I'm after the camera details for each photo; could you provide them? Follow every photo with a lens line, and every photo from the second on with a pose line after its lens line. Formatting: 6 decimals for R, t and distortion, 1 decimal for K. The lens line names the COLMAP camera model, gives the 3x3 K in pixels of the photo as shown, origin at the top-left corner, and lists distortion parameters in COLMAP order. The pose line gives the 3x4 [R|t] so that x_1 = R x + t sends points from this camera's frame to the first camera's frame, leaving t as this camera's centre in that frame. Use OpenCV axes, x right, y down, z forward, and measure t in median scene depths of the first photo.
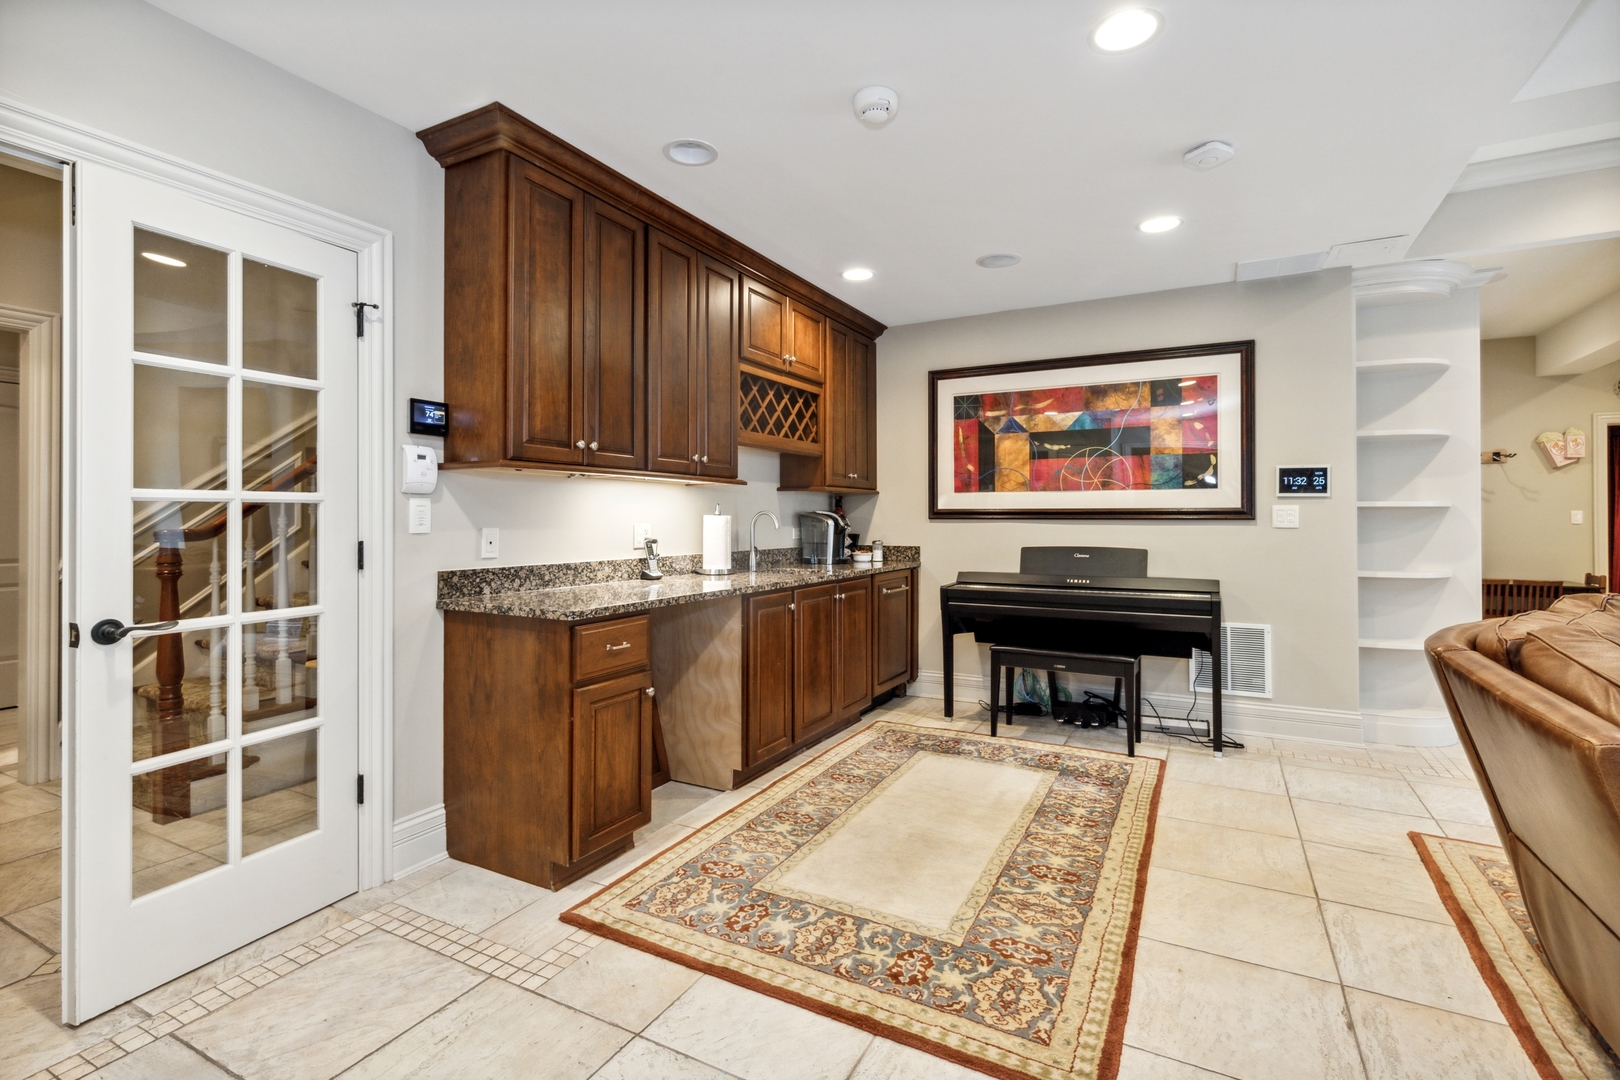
lens RADIAL K [[748.9, 0, 821.4], [0, 748.9, 516.2], [0, 0, 1]] dist [0.008280, -0.001079]
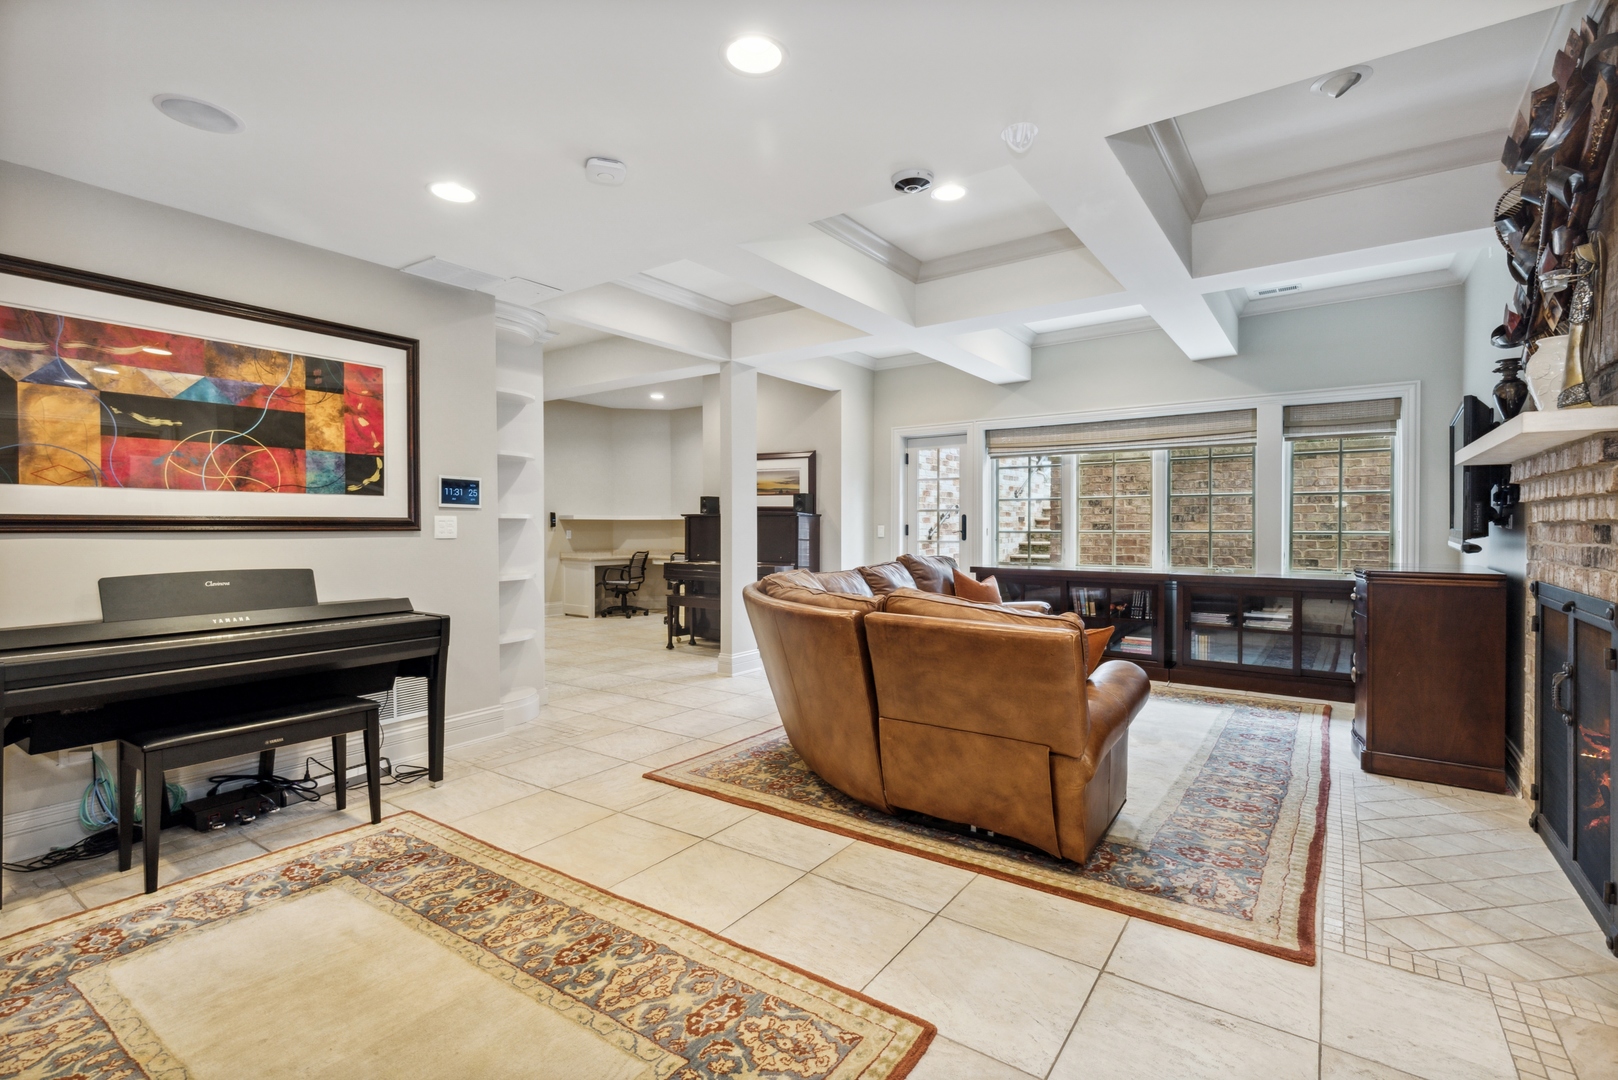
lens RADIAL K [[747.9, 0, 813.0], [0, 747.9, 534.0], [0, 0, 1]] dist [0.008280, -0.001079]
pose [[0.117770, -0.010880, 0.992981, -0.313997], [0.001067, 0.999941, 0.010829, -0.000699], [-0.993040, -0.000216, 0.117775, 0.408639]]
